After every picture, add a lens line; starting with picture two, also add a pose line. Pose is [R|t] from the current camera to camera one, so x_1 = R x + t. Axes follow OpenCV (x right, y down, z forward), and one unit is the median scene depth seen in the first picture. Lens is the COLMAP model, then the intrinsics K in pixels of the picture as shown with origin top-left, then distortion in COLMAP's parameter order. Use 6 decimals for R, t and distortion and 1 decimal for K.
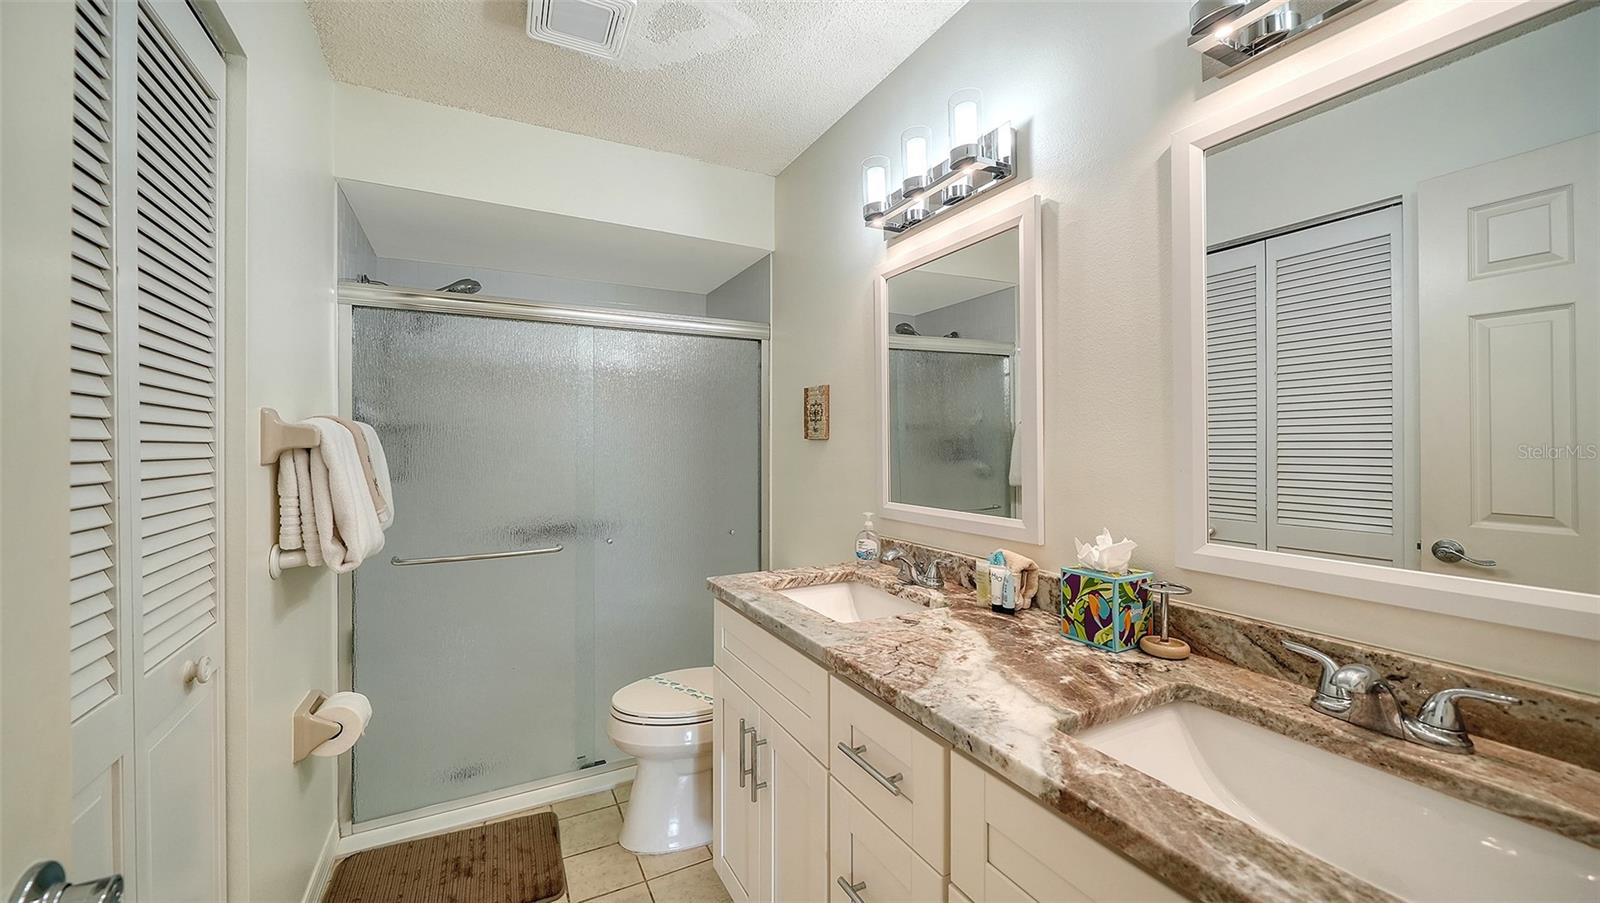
lens RADIAL K [[608.8, 0, 800.0], [0, 608.8, 451.5], [0, 0, 1]] dist [-0.015840, -0.000069]
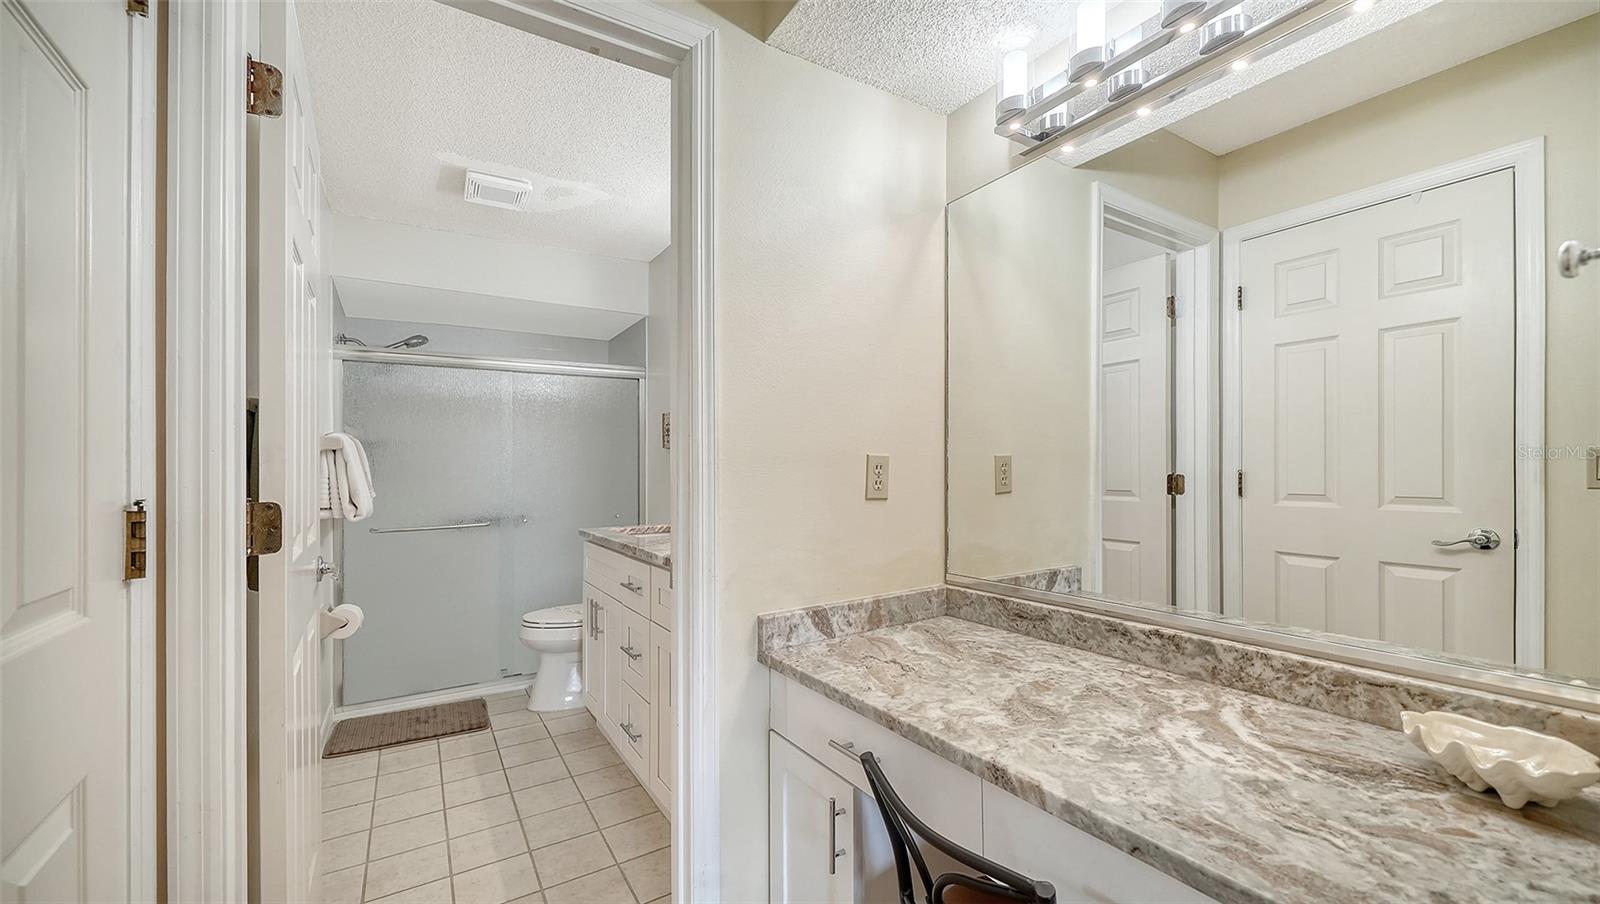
lens RADIAL K [[625.4, 0, 797.0], [0, 625.4, 462.3], [0, 0, 1]] dist [-0.000905, -0.000065]
pose [[0.997354, -0.011949, 0.071708, 0.213752], [0.013691, 0.999622, -0.023844, 0.051354], [-0.071396, 0.024762, 0.997141, -0.498964]]
